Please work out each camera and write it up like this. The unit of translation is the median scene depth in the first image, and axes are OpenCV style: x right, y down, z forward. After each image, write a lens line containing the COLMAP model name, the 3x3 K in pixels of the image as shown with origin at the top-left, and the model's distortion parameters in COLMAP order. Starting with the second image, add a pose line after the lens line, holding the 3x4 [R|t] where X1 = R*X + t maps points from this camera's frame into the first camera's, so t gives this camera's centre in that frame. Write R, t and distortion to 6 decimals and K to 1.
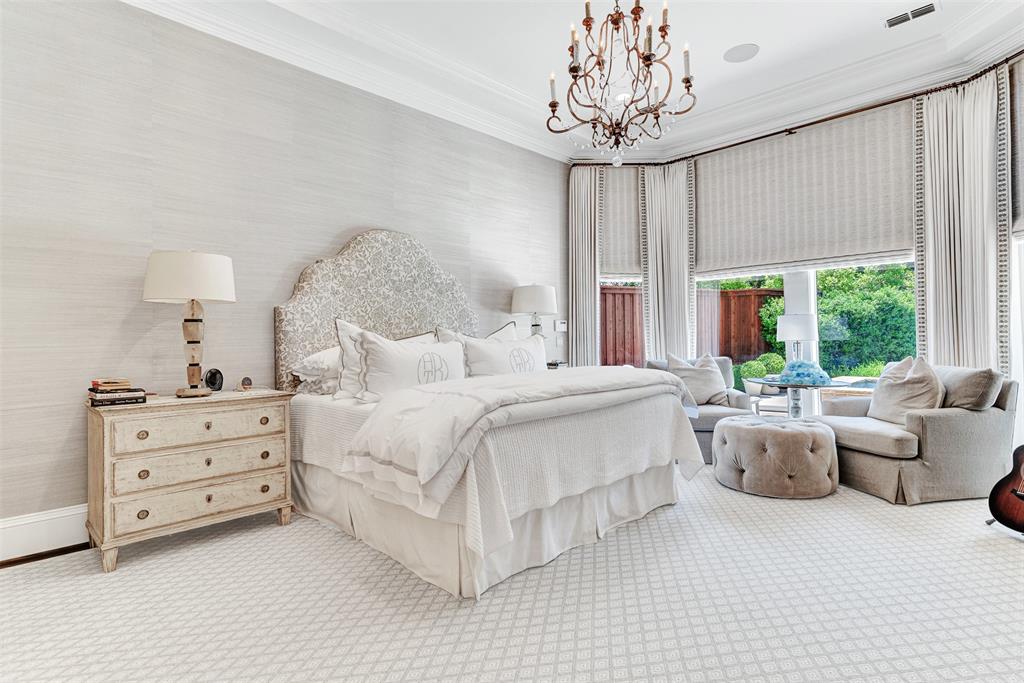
lens RADIAL K [[520.2, 0, 514.5], [0, 520.2, 335.4], [0, 0, 1]] dist [-0.002849, 0.005784]
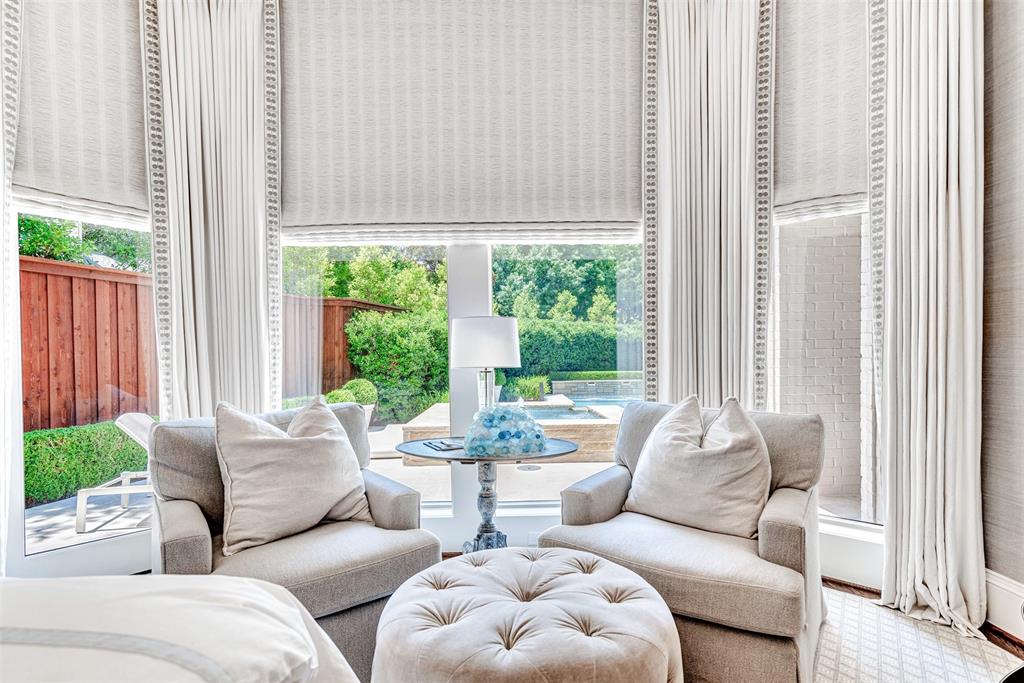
lens RADIAL K [[520.2, 0, 512.1], [0, 520.2, 358.9], [0, 0, 1]] dist [-0.002849, 0.005784]
pose [[0.698431, -0.001279, 0.715676, 0.173892], [-0.002282, 0.999989, 0.004014, -0.000513], [-0.715674, -0.004437, 0.698421, 0.580268]]
